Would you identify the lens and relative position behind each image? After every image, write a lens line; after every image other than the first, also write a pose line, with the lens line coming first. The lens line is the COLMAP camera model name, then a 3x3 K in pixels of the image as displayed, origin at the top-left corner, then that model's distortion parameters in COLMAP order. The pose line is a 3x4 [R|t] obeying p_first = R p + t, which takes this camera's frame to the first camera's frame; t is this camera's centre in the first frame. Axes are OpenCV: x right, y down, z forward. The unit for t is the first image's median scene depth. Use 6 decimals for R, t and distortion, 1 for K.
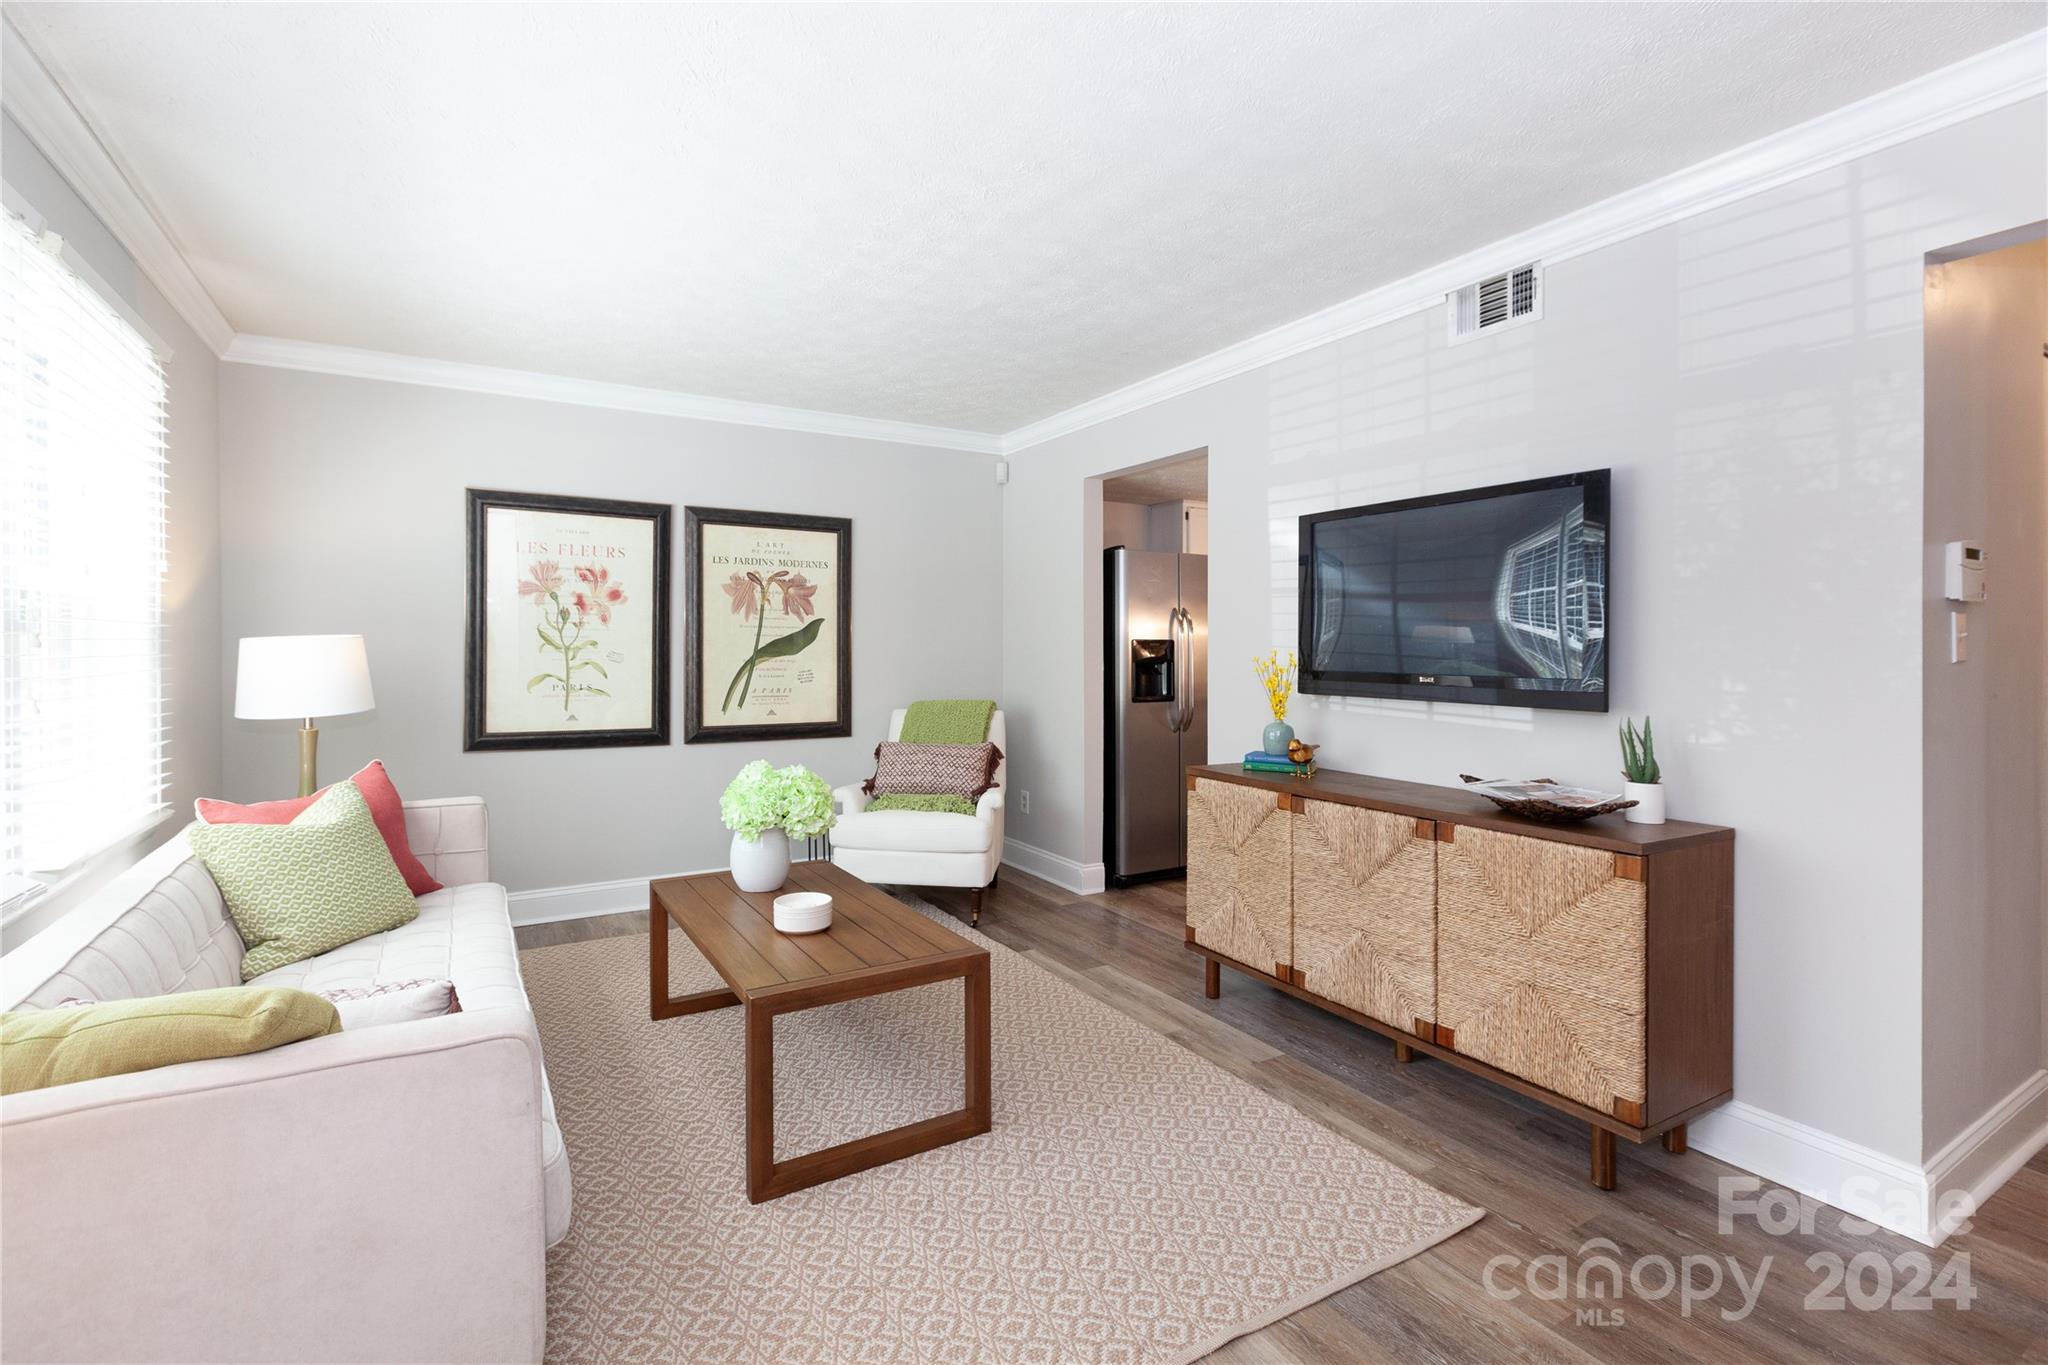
lens RADIAL K [[927.2, 0, 1027.5], [0, 927.2, 638.4], [0, 0, 1]] dist [0.001960, -0.002306]
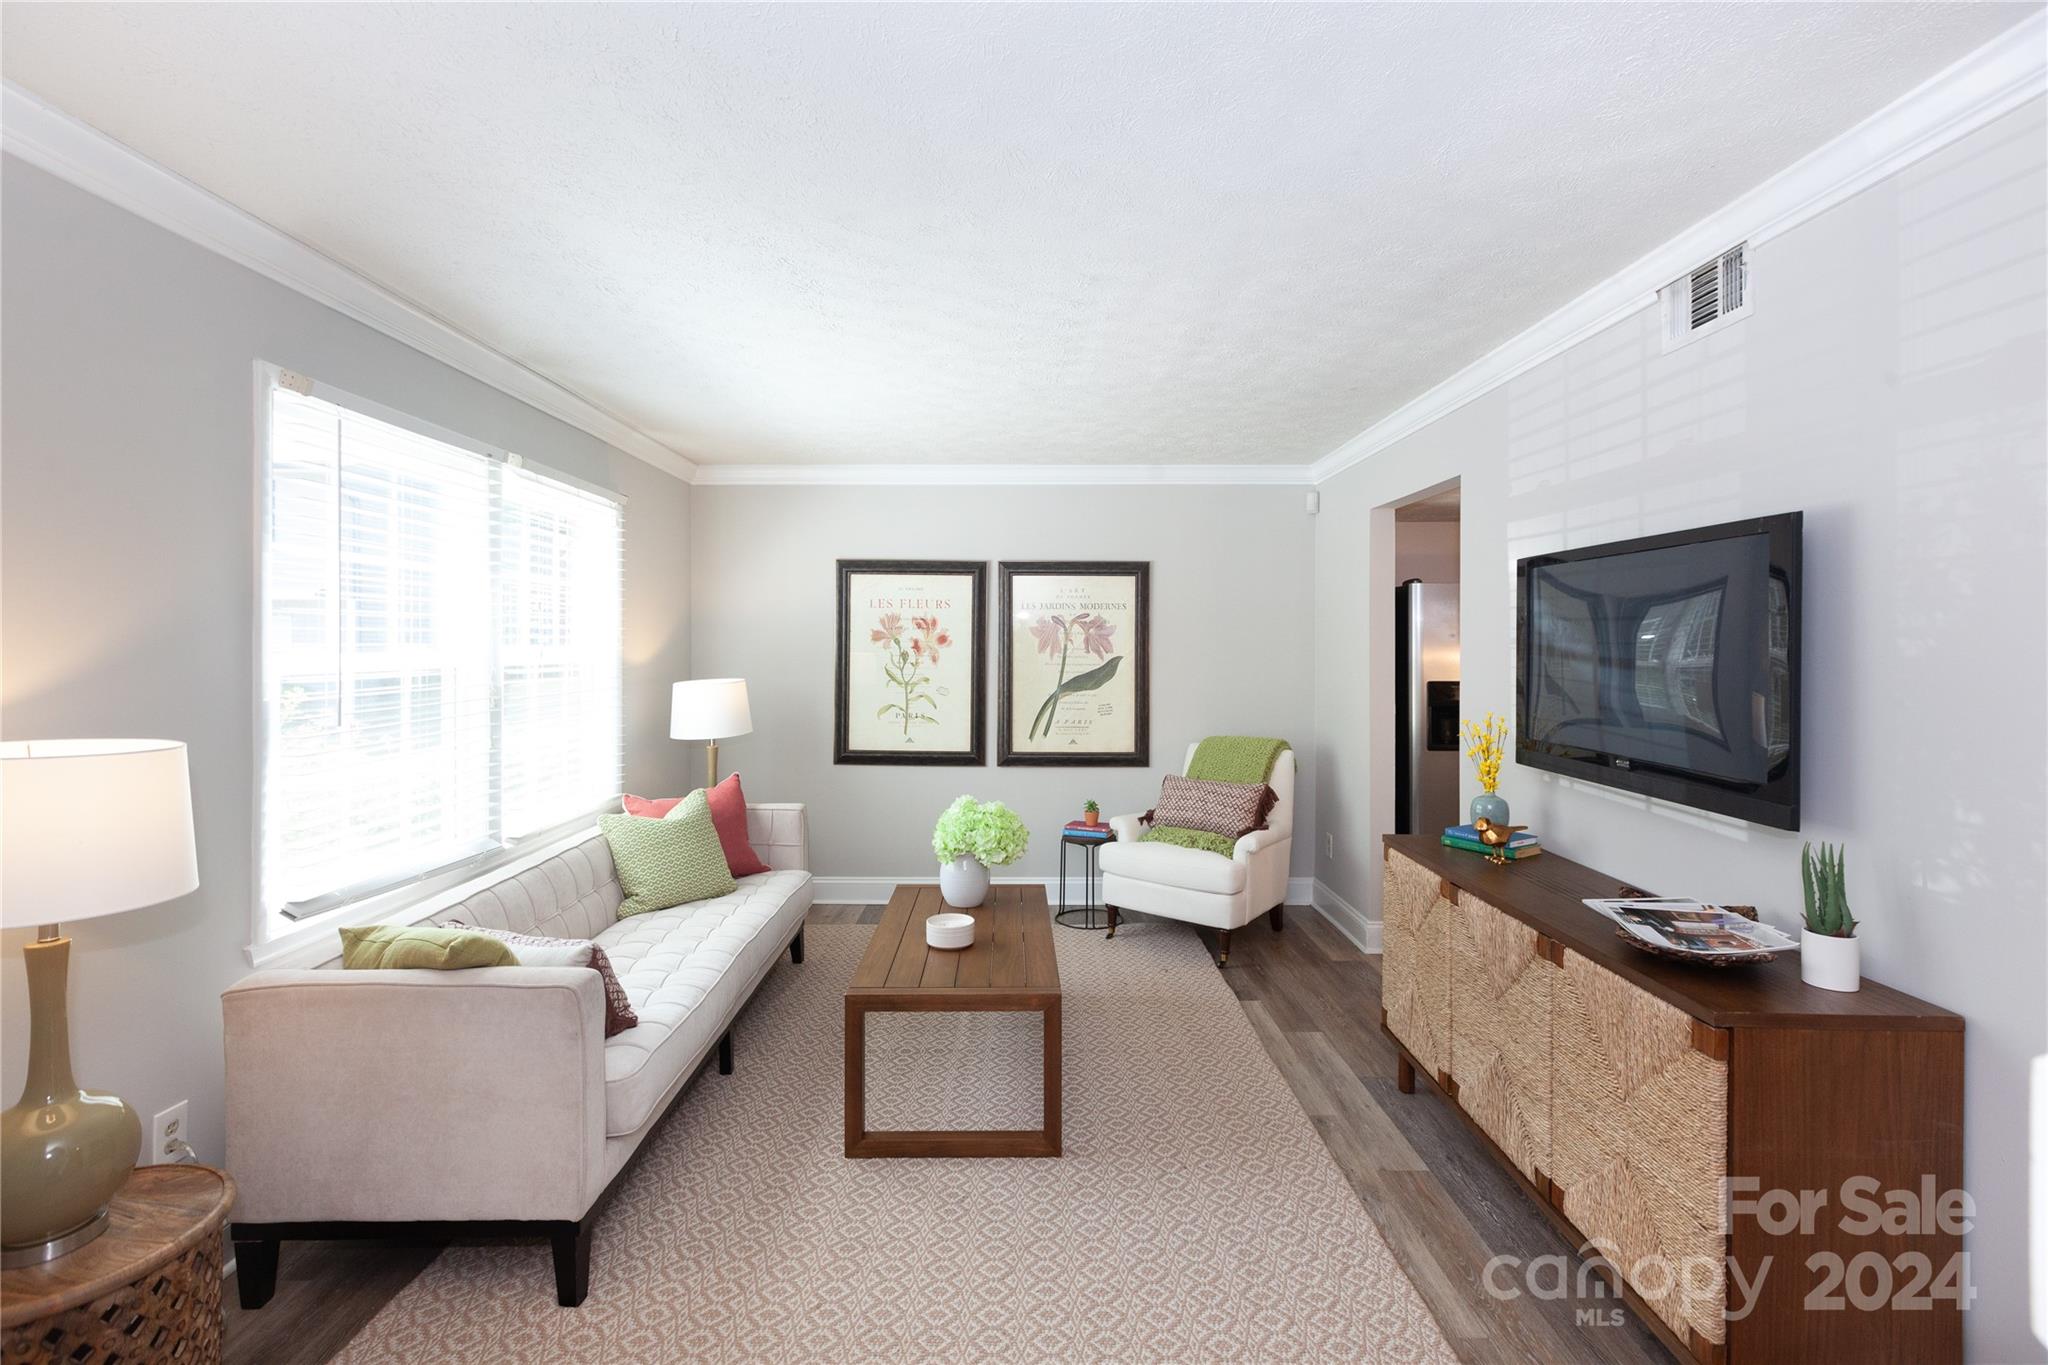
lens RADIAL K [[927.2, 0, 1037.2], [0, 927.2, 636.0], [0, 0, 1]] dist [0.001960, -0.002306]
pose [[0.866243, -0.004324, -0.499605, 0.257545], [0.001279, 0.999978, -0.006438, -0.042169], [0.499622, 0.004938, 0.866230, 0.016598]]
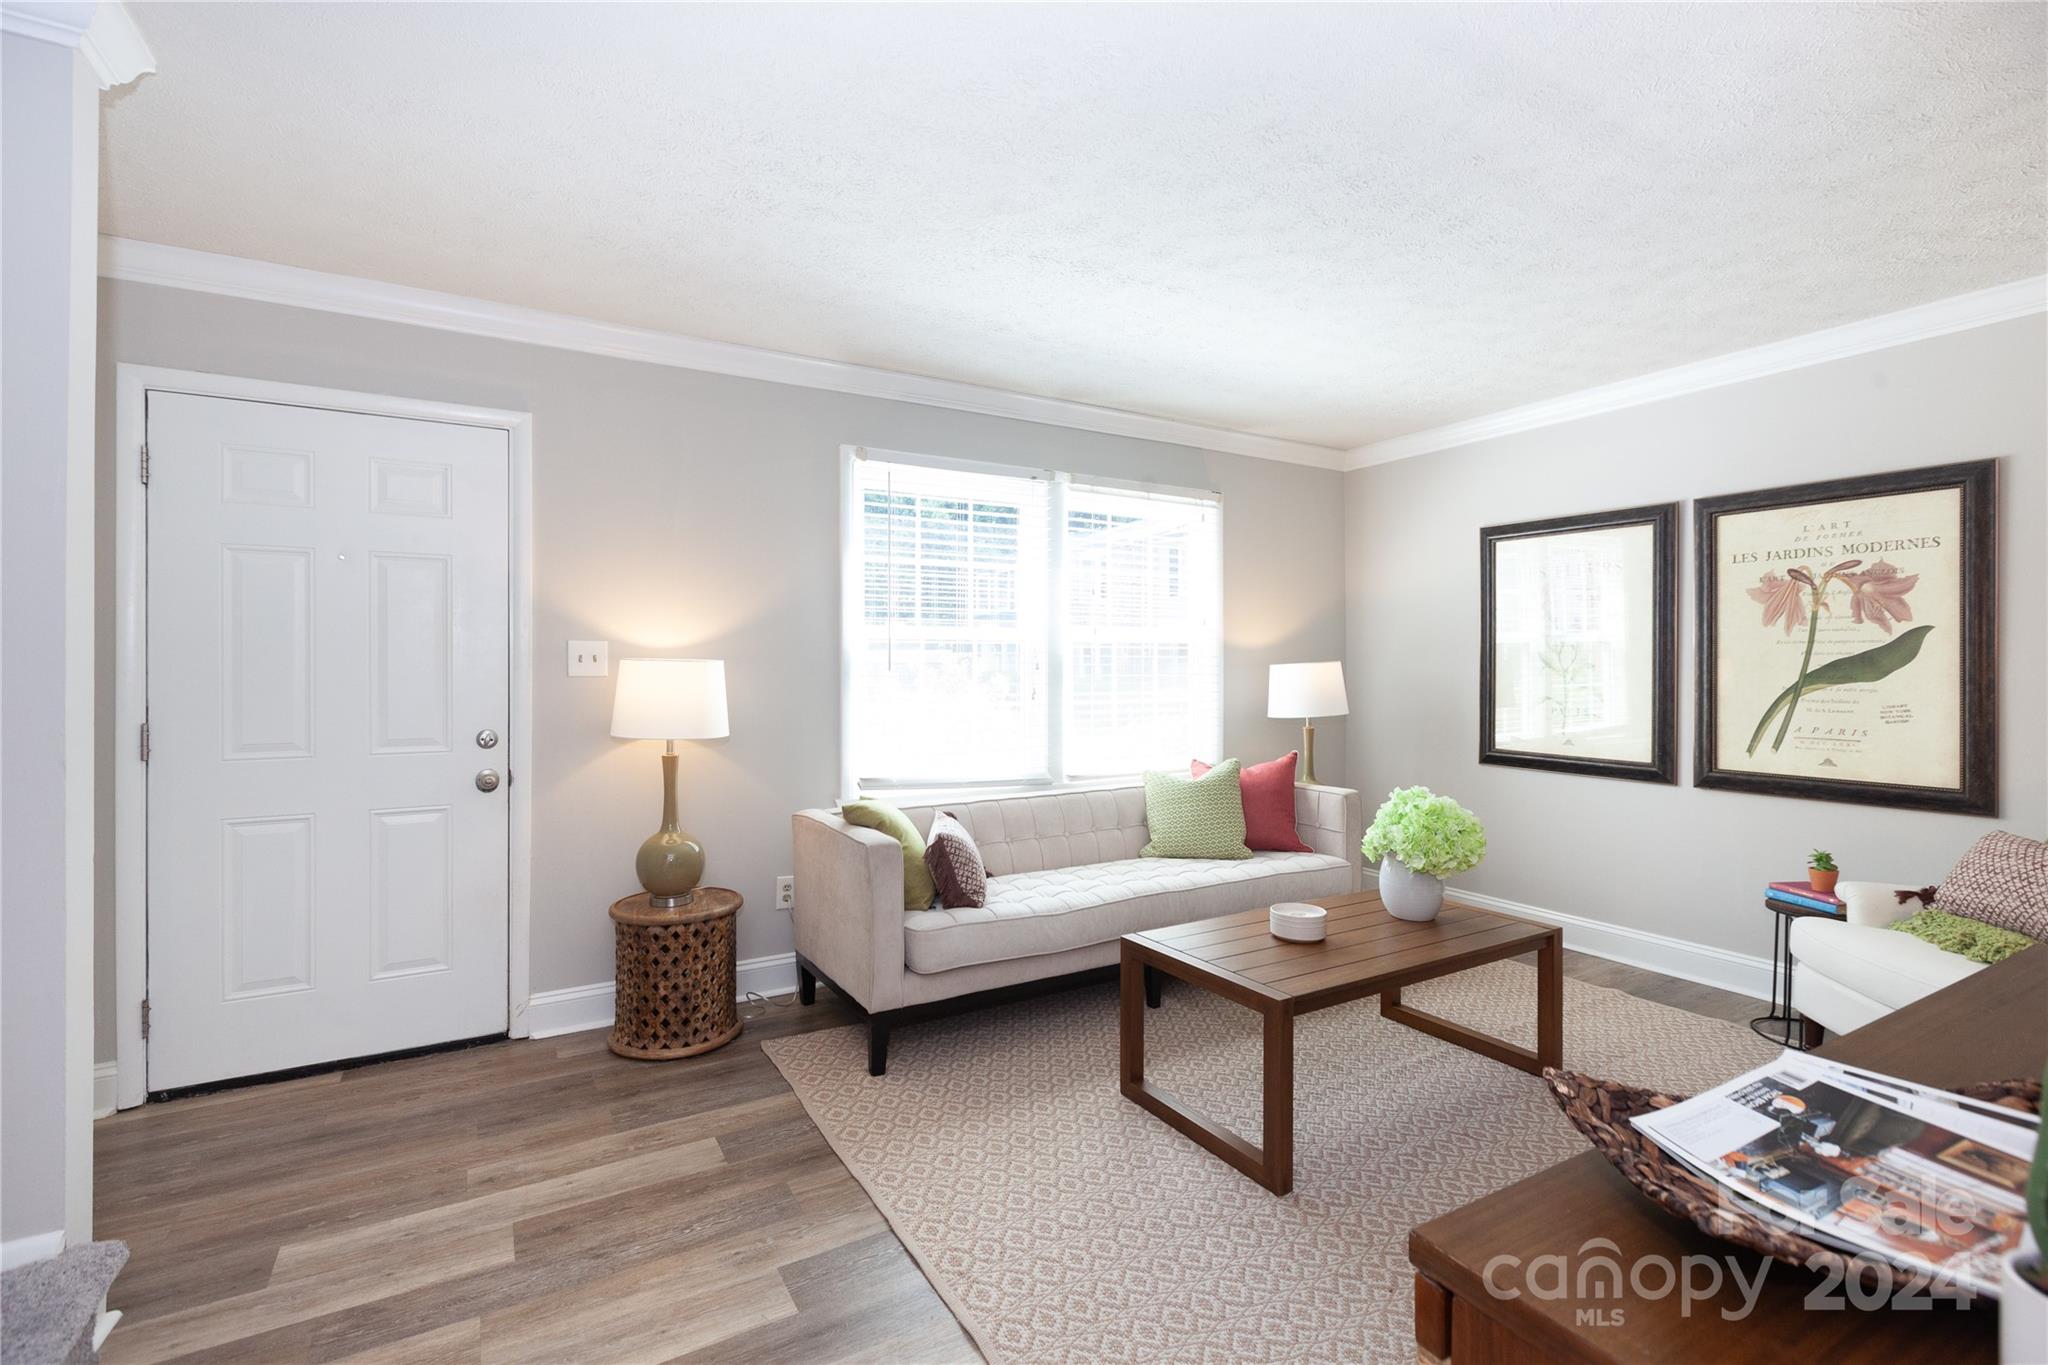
lens RADIAL K [[927.2, 0, 1011.0], [0, 927.2, 658.6], [0, 0, 1]] dist [0.001960, -0.002306]
pose [[-0.006856, -0.013611, -0.999884, 0.469262], [0.004506, 0.999897, -0.013642, 0.008146], [0.999966, -0.004599, -0.006794, 0.400217]]
